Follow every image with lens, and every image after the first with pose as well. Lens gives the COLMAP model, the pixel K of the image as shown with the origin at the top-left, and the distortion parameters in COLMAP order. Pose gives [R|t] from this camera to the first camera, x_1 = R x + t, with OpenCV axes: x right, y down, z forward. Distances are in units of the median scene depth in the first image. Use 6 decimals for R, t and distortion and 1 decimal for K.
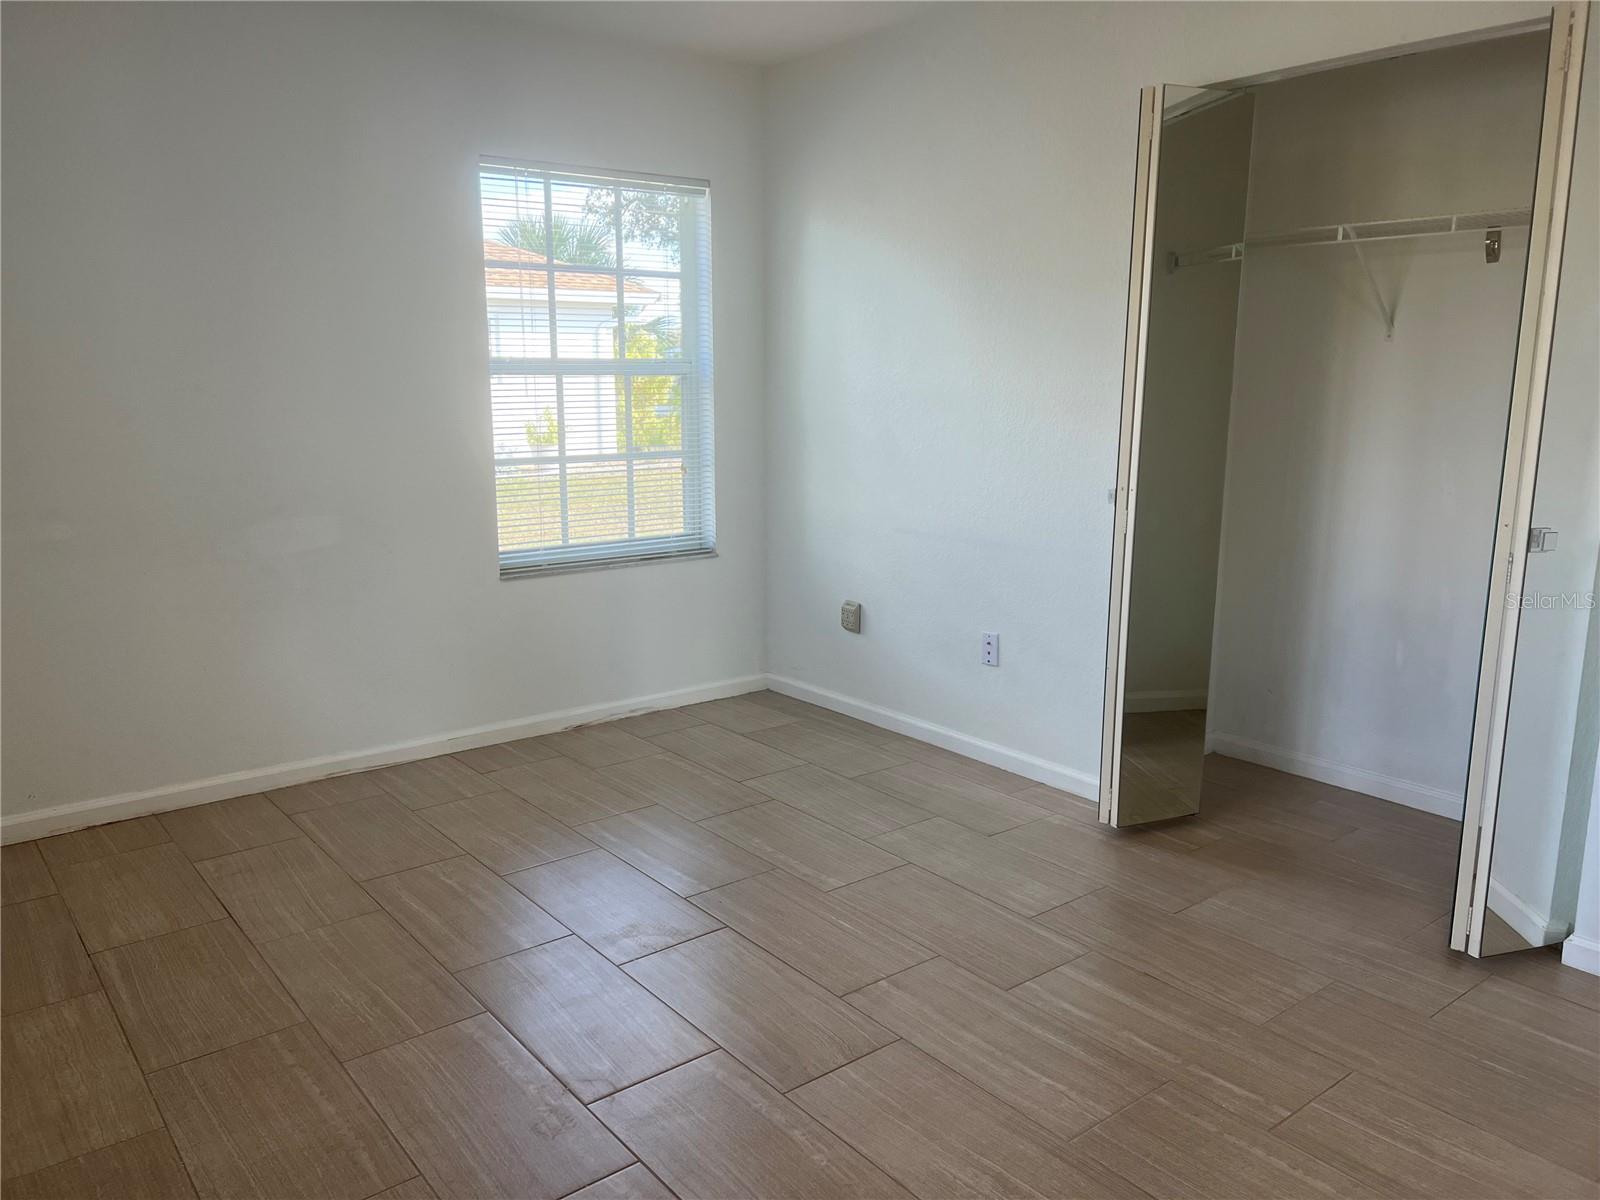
lens RADIAL K [[1195.5, 0, 800.0], [0, 1195.5, 599.2], [0, 0, 1]] dist [0.057825, -0.069882]
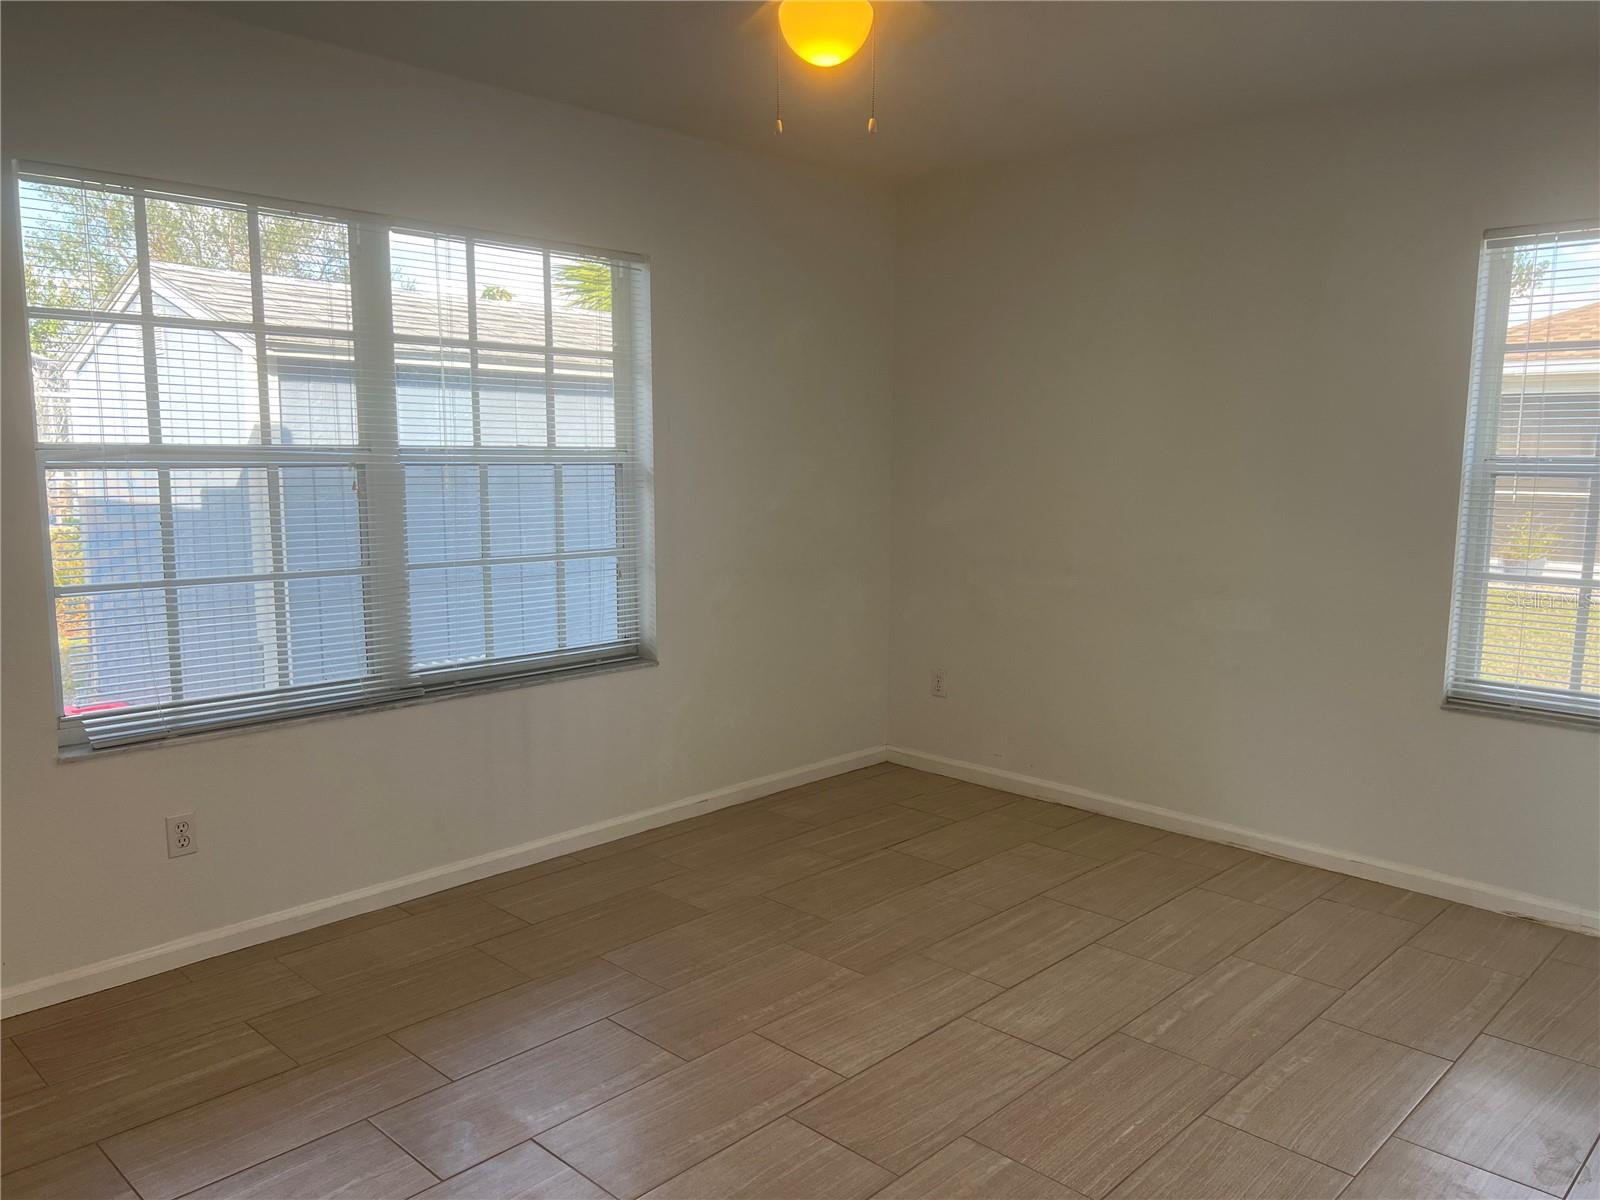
lens RADIAL K [[1195.5, 0, 801.9], [0, 1195.5, 600.0], [0, 0, 1]] dist [0.057825, -0.069882]
pose [[0.132767, 0.125870, -0.983122, 0.571161], [-0.197487, 0.975374, 0.098208, -0.091951], [0.971273, 0.181115, 0.154355, 0.427342]]
